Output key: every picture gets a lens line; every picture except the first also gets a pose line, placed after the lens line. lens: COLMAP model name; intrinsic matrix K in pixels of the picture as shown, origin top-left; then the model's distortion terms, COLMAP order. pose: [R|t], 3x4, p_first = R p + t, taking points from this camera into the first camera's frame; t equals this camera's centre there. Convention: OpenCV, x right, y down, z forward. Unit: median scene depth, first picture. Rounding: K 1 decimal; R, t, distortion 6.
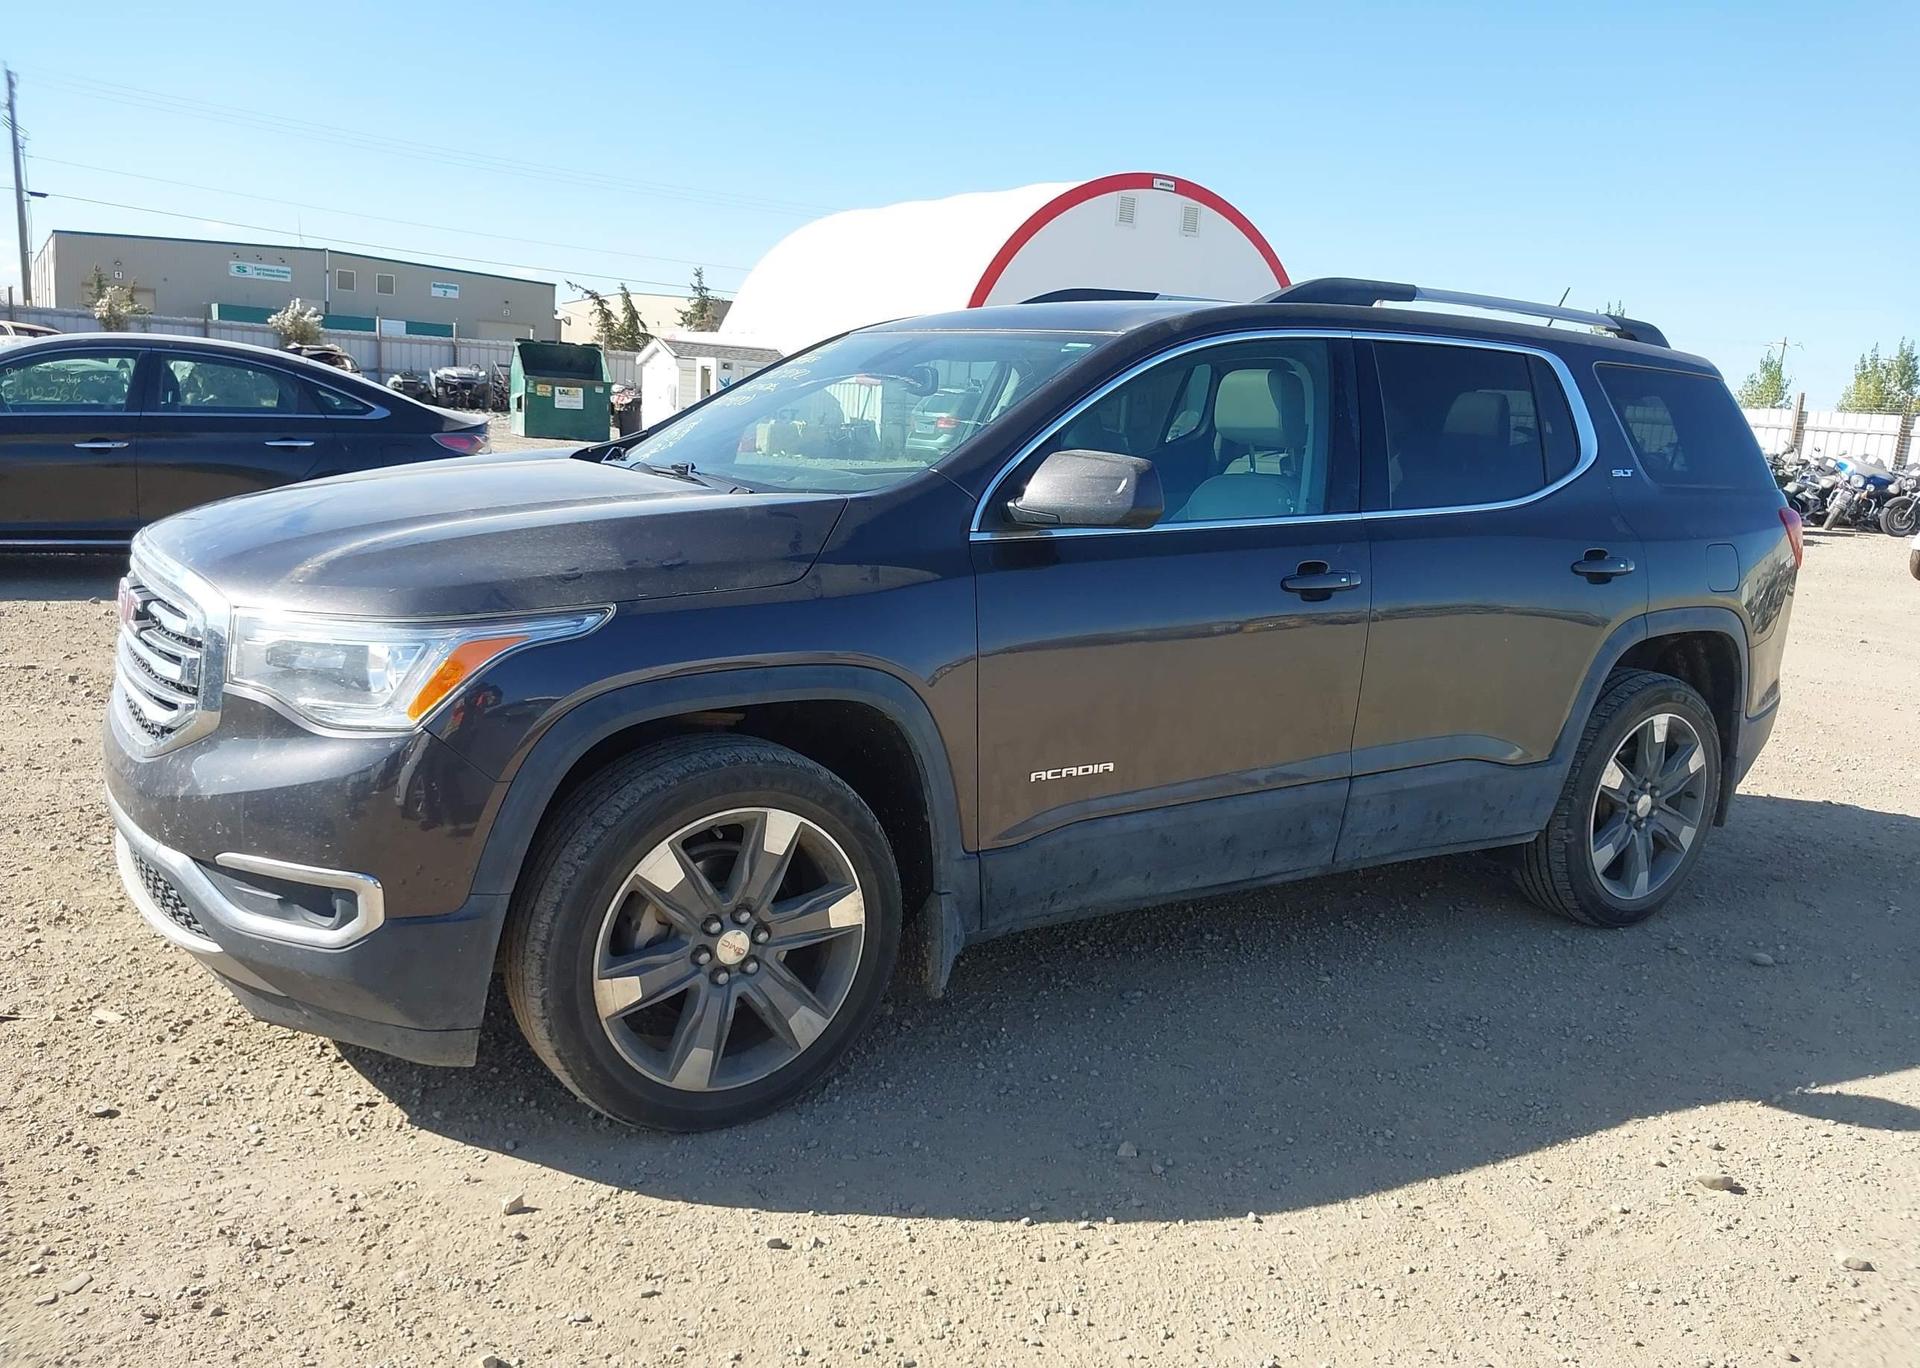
lens RADIAL K [[1509.9, 0, 965.2], [0, 1509.9, 712.6], [0, 0, 1]] dist [0.032340, -0.060188]
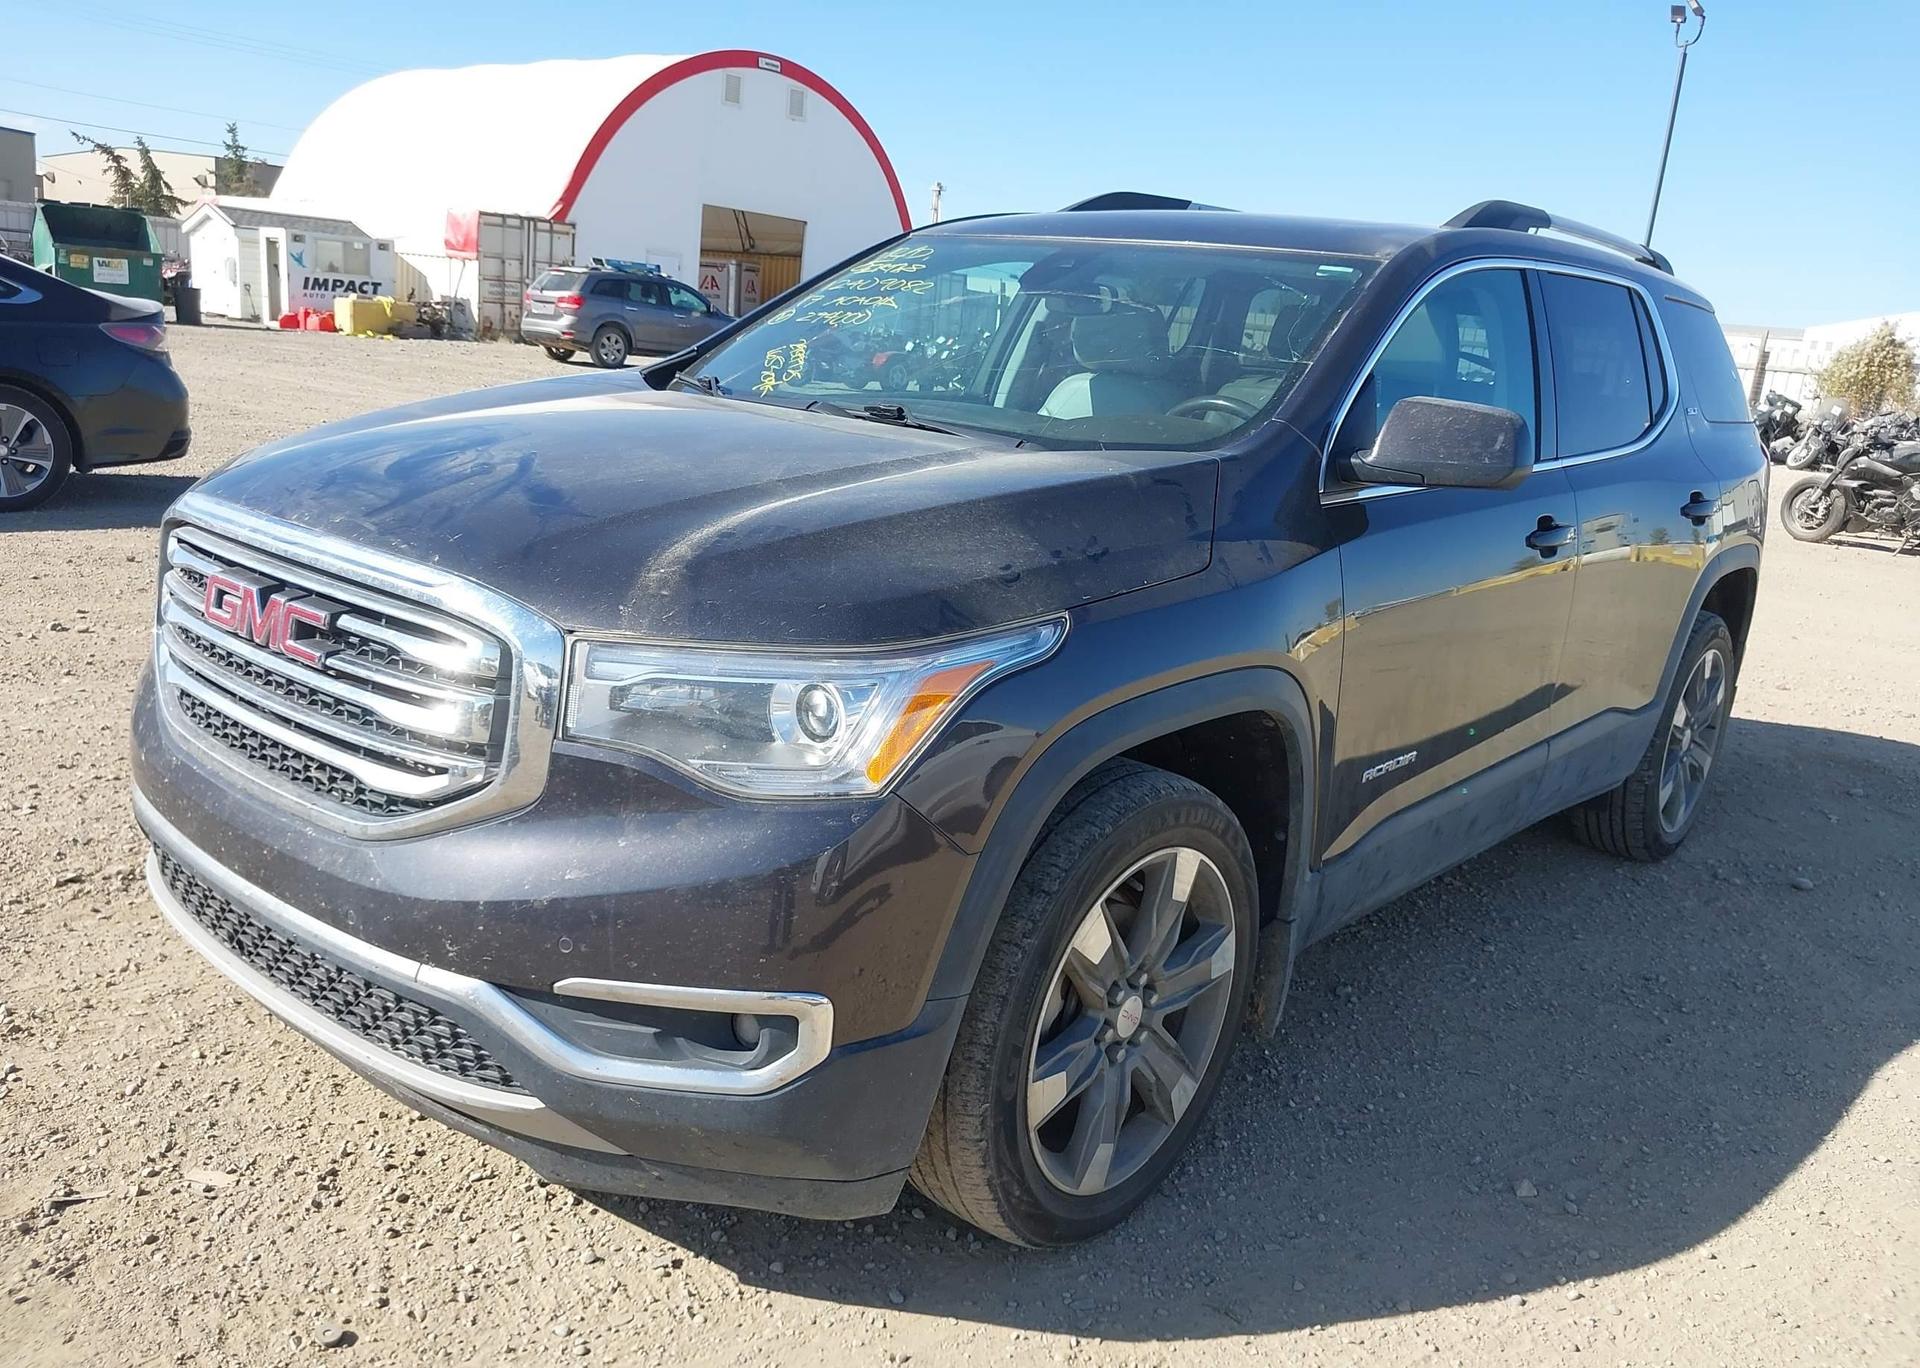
lens RADIAL K [[1501.6, 0, 932.6], [0, 1501.6, 689.4], [0, 0, 1]] dist [0.042429, -0.076326]
pose [[0.962189, -0.044453, 0.268732, -0.422243], [0.028754, 0.997657, 0.062074, -0.067975], [-0.270862, -0.052000, 0.961213, 0.228971]]
